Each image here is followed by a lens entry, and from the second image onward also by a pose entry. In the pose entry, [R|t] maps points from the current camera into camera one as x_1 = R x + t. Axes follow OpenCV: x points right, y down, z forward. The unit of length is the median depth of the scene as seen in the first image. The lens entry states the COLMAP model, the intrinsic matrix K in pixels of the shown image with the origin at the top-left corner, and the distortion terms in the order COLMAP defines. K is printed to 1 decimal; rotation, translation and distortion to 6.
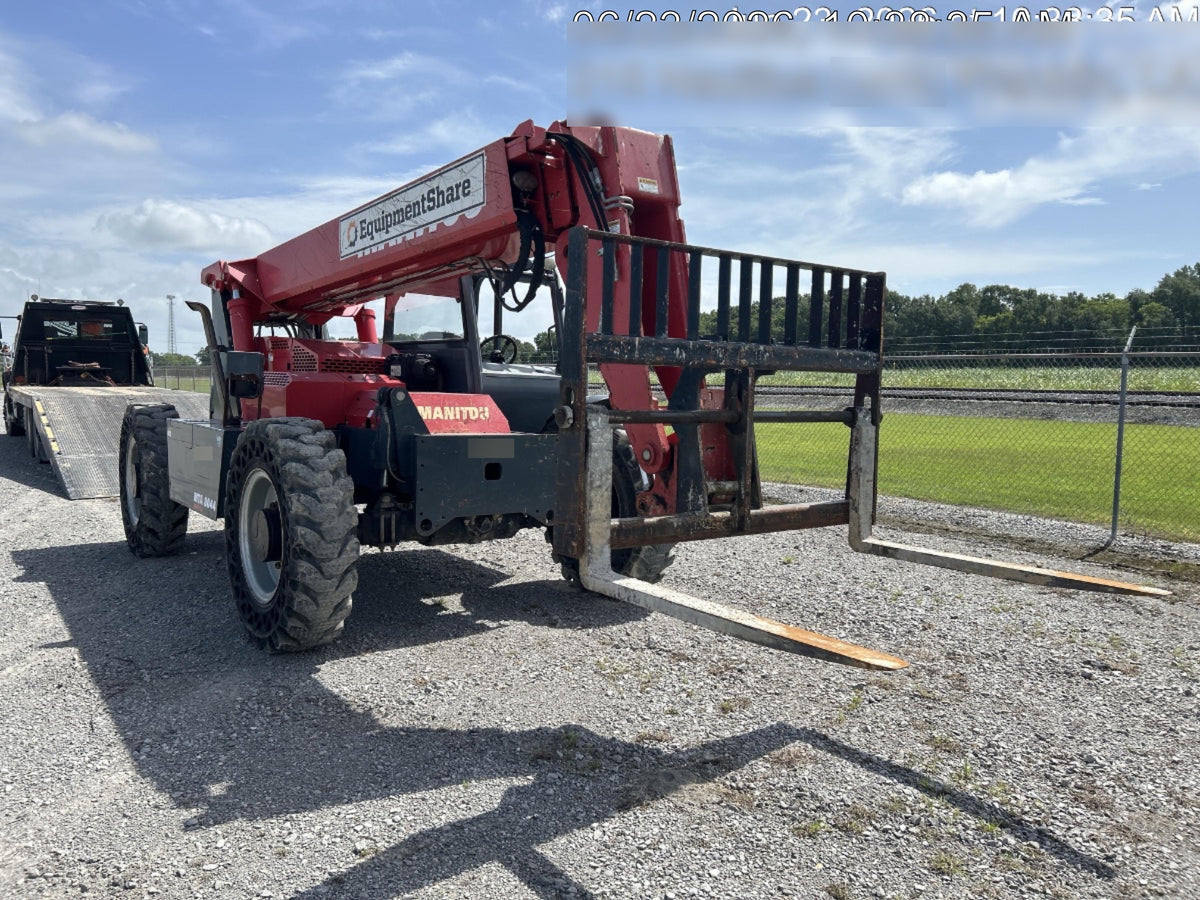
lens RADIAL K [[903.2, 0, 584.4], [0, 903.2, 446.7], [0, 0, 1]] dist [0.047175, -0.045343]
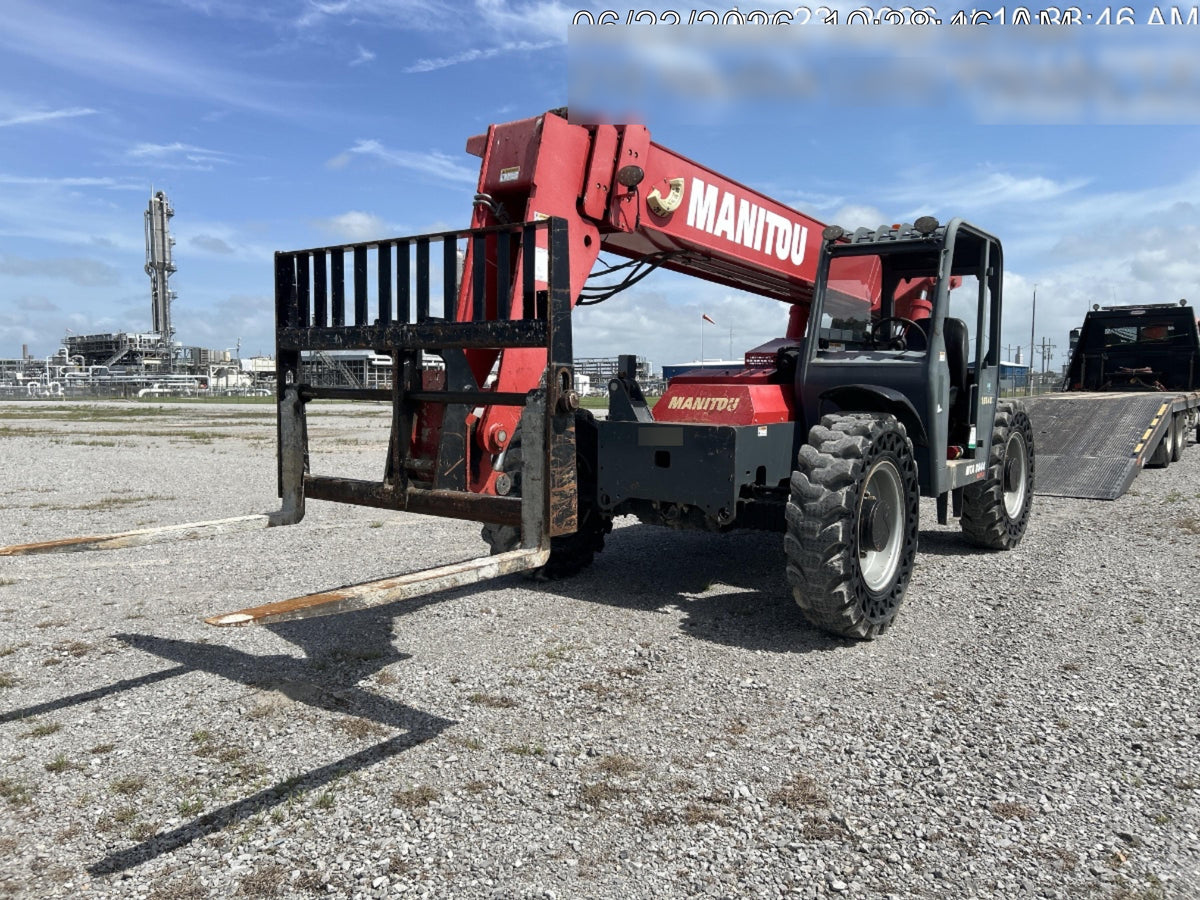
lens RADIAL K [[903.2, 0, 607.7], [0, 903.2, 446.3], [0, 0, 1]] dist [0.047175, -0.045343]
pose [[0.285497, 0.055092, -0.956795, 1.128261], [-0.068220, 0.996982, 0.037050, -0.026790], [0.955948, 0.054695, 0.288394, 0.850539]]
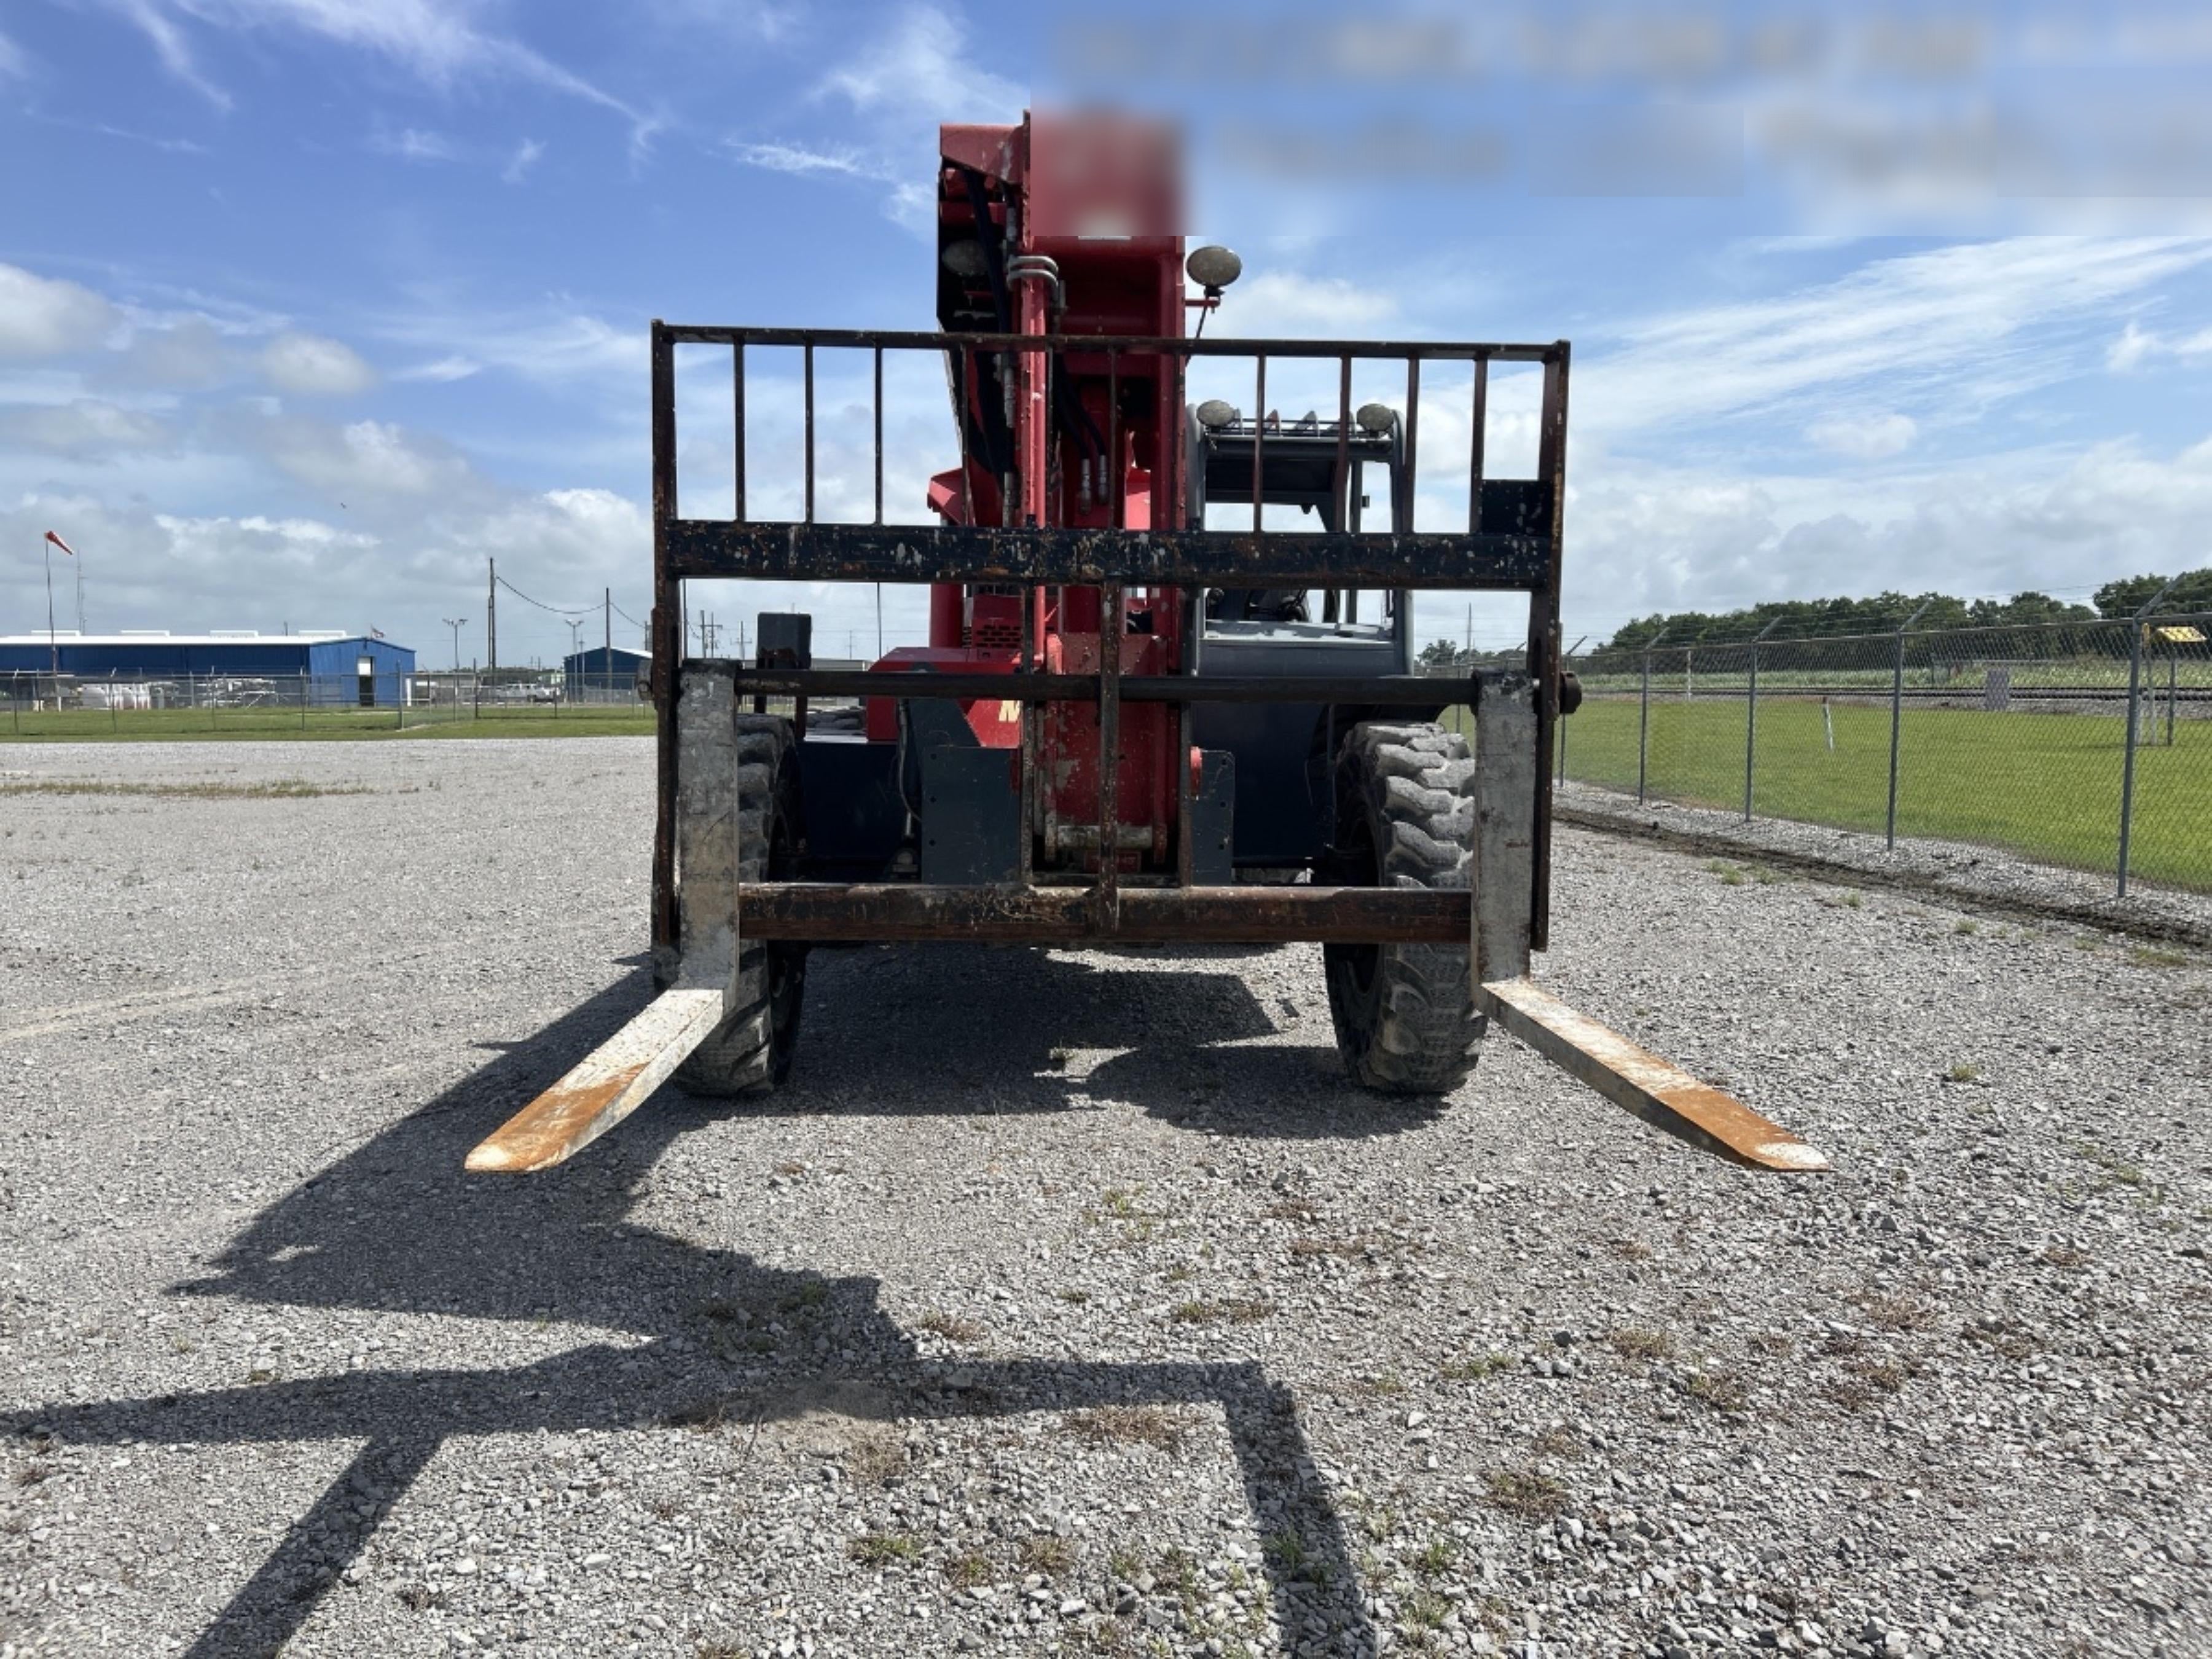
lens RADIAL K [[1664.9, 0, 1102.4], [0, 1664.9, 824.9], [0, 0, 1]] dist [0.047175, -0.045343]
pose [[0.827752, 0.033901, -0.560069, 0.604979], [-0.031822, 0.999403, 0.013462, 0.024587], [0.560191, 0.006679, 0.828337, 0.257170]]
